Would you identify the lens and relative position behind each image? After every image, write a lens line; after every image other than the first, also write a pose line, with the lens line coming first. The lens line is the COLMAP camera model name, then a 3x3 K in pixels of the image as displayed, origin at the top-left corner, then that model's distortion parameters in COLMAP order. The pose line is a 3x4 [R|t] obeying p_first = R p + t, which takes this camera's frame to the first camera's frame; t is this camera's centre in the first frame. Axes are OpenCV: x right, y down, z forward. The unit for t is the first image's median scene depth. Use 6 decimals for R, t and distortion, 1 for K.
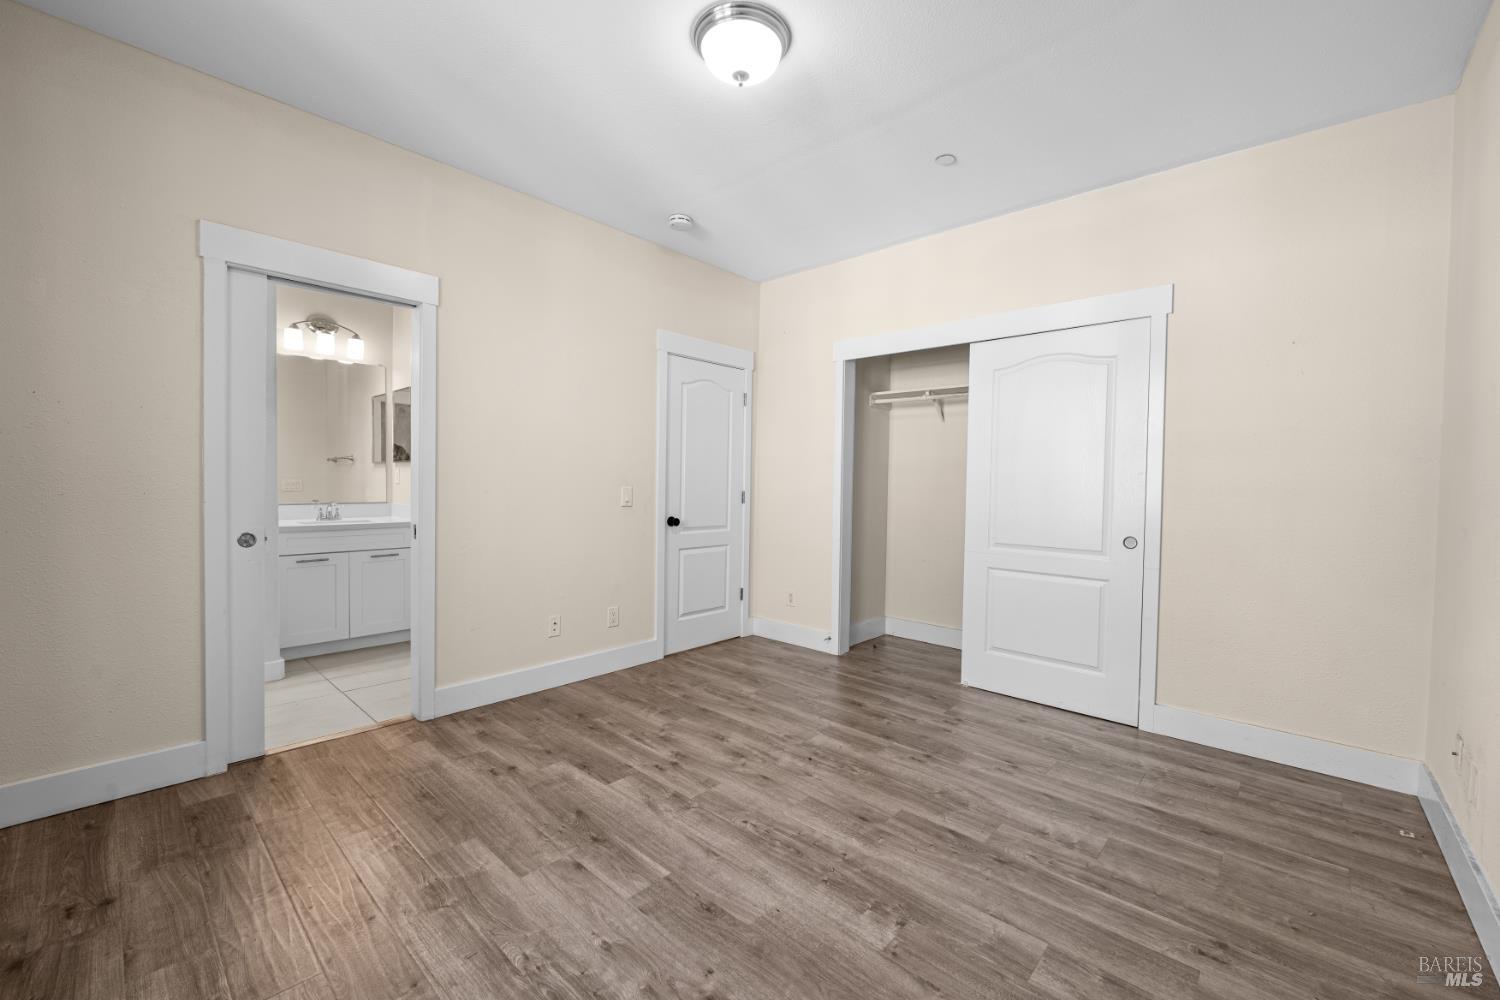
lens RADIAL K [[607.5, 0, 751.0], [0, 607.5, 495.0], [0, 0, 1]] dist [0.000160, -0.000031]
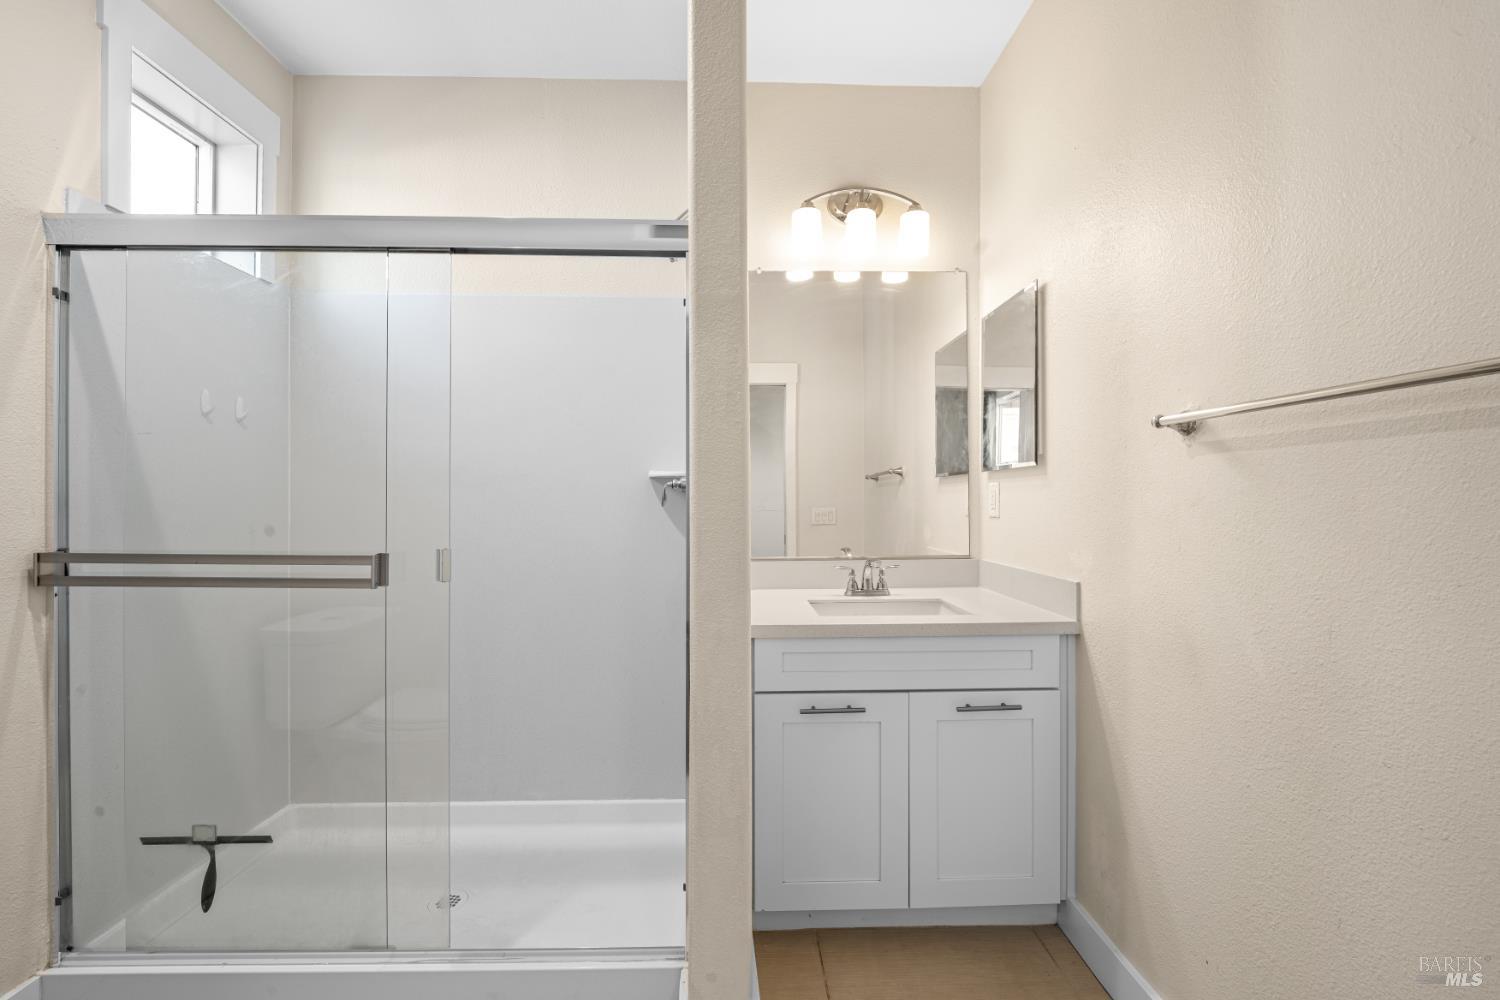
lens RADIAL K [[583.7, 0, 749.2], [0, 583.7, 501.1], [0, 0, 1]] dist [0.000228, 0.000077]
pose [[0.689596, -0.016252, -0.724012, -0.411271], [-0.003336, 0.999666, -0.025618, -0.019752], [0.724186, 0.020082, 0.689312, 0.594739]]
